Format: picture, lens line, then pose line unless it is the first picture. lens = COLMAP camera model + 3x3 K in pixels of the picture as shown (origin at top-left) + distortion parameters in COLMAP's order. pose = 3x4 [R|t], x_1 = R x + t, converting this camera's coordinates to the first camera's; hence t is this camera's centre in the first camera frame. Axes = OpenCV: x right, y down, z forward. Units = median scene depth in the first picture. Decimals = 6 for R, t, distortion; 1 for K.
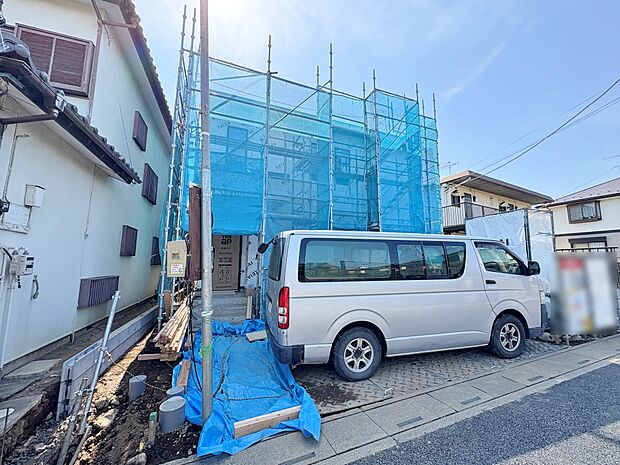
lens RADIAL K [[245.5, 0, 310.0], [0, 245.5, 232.5], [0, 0, 1]] dist [-0.000800, 0.000378]
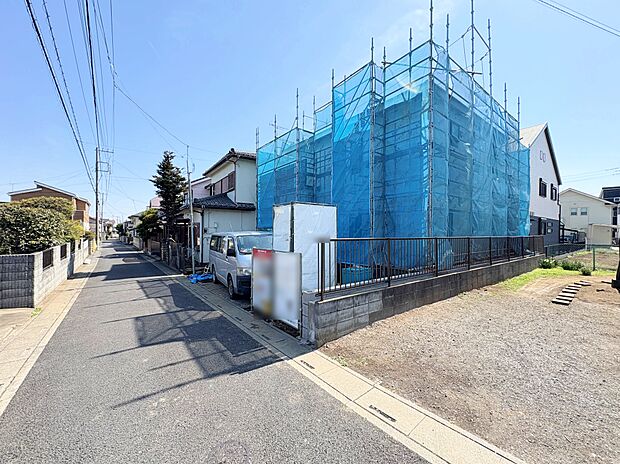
lens RADIAL K [[241.5, 0, 310.0], [0, 241.5, 232.0], [0, 0, 1]] dist [-0.011678, -0.000043]
pose [[0.284790, -0.001958, -0.958588, 2.699598], [0.118124, 0.992448, 0.033067, 0.020064], [0.951284, -0.122650, 0.282871, 1.091587]]
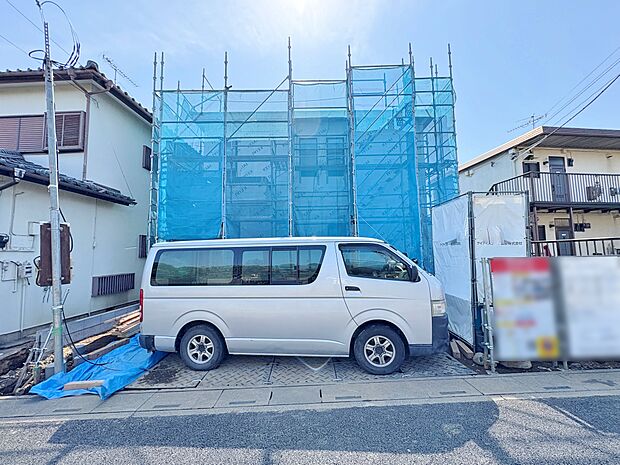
lens RADIAL K [[253.6, 0, 310.0], [0, 253.6, 232.5], [0, 0, 1]] dist [-0.000821, 0.000273]
pose [[0.928425, -0.049782, -0.368170, 0.934538], [0.067636, 0.997070, 0.035742, -0.046366], [0.365312, -0.058086, 0.929071, 0.089566]]
